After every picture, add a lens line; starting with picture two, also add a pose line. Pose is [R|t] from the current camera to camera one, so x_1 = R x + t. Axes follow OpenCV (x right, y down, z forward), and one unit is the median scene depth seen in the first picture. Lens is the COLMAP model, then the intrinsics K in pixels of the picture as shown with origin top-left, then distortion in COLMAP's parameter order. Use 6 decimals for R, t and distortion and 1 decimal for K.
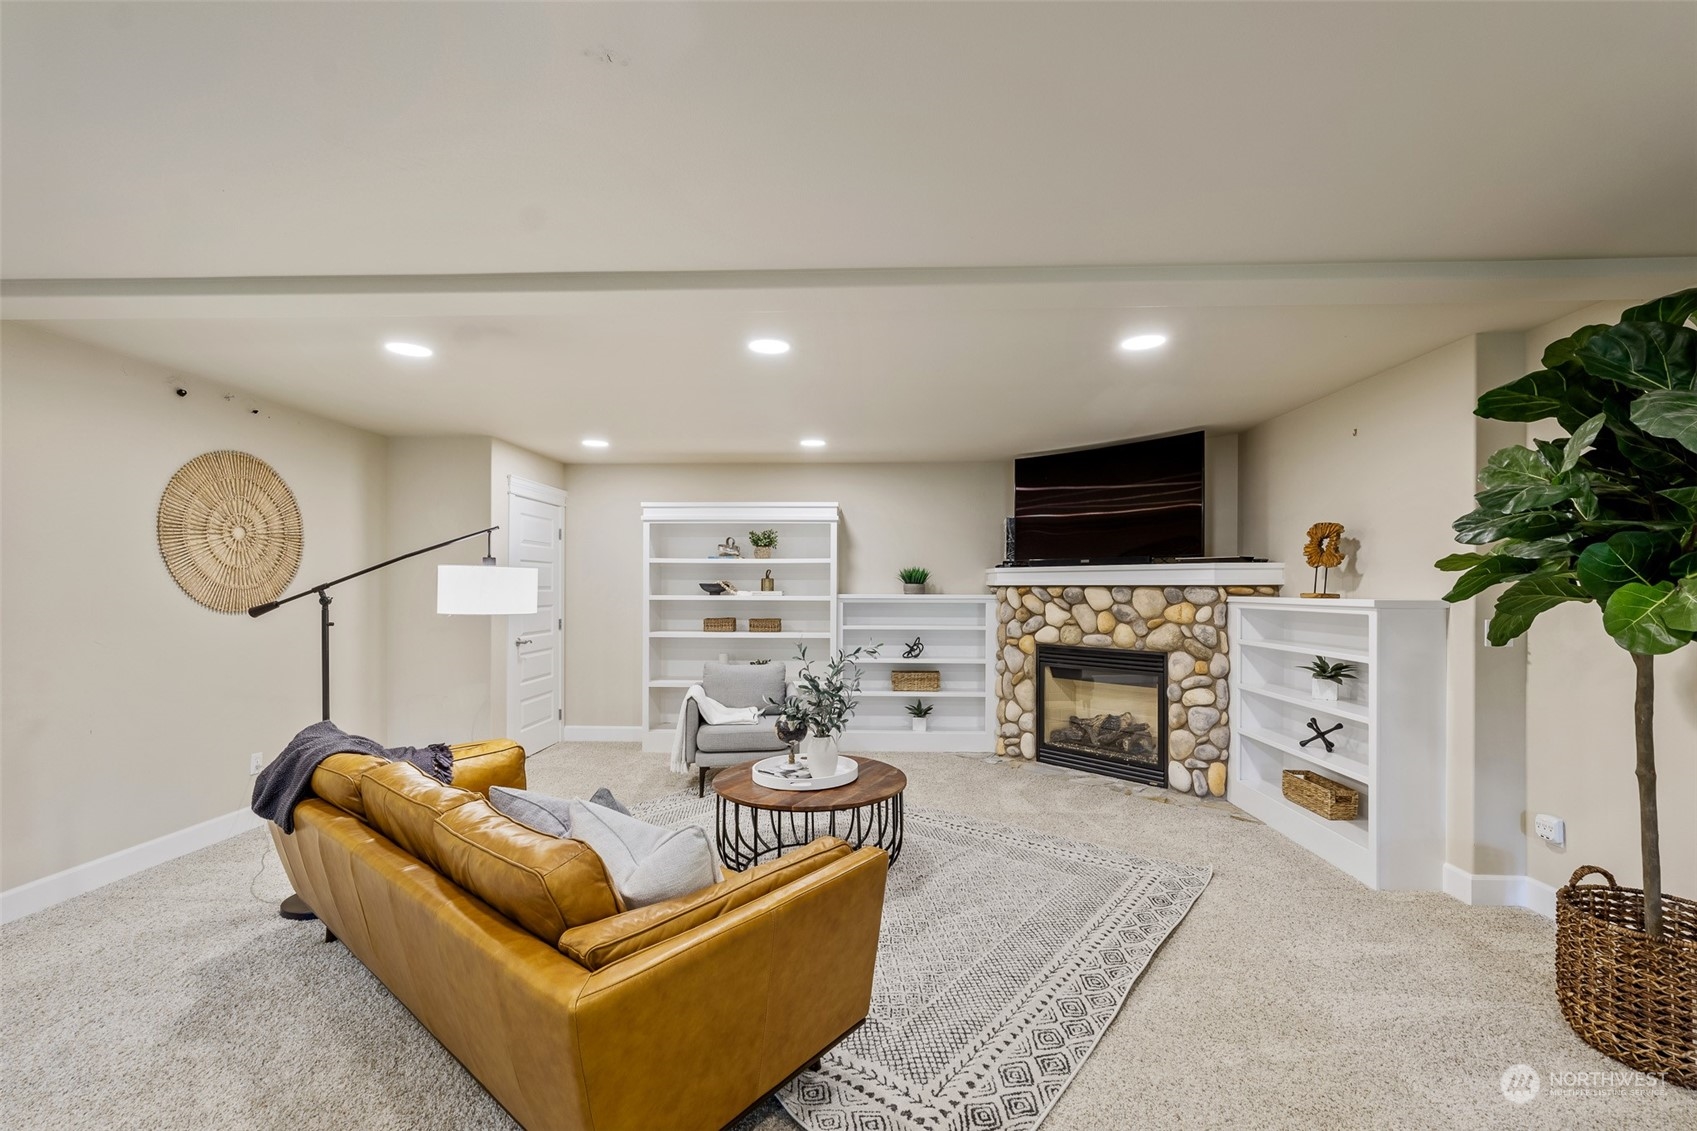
lens RADIAL K [[695.3, 0, 849.5], [0, 695.3, 583.9], [0, 0, 1]] dist [0.000606, 0.000246]
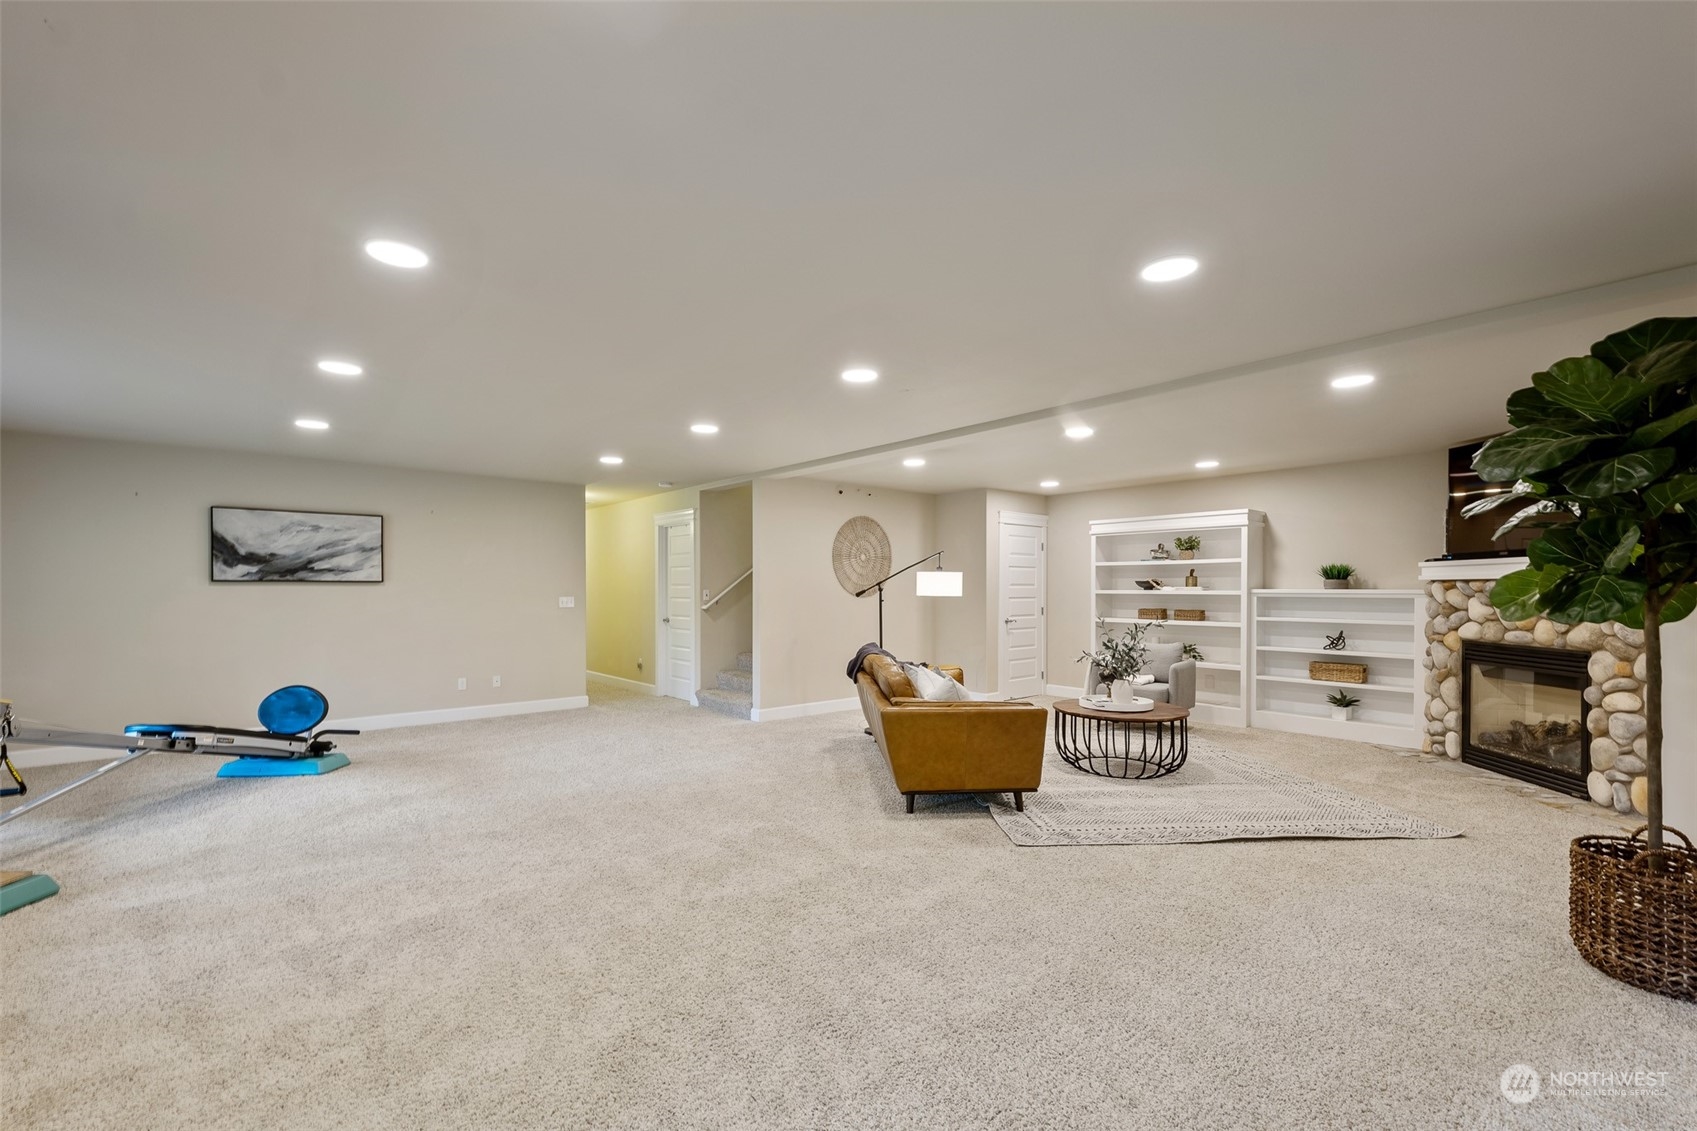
lens RADIAL K [[695.3, 0, 849.5], [0, 695.3, 583.9], [0, 0, 1]] dist [0.000606, 0.000246]
pose [[0.681011, -0.006211, -0.732247, 0.400645], [0.004324, 0.999981, -0.004461, 0.009012], [0.732260, -0.000128, 0.681025, -0.279127]]
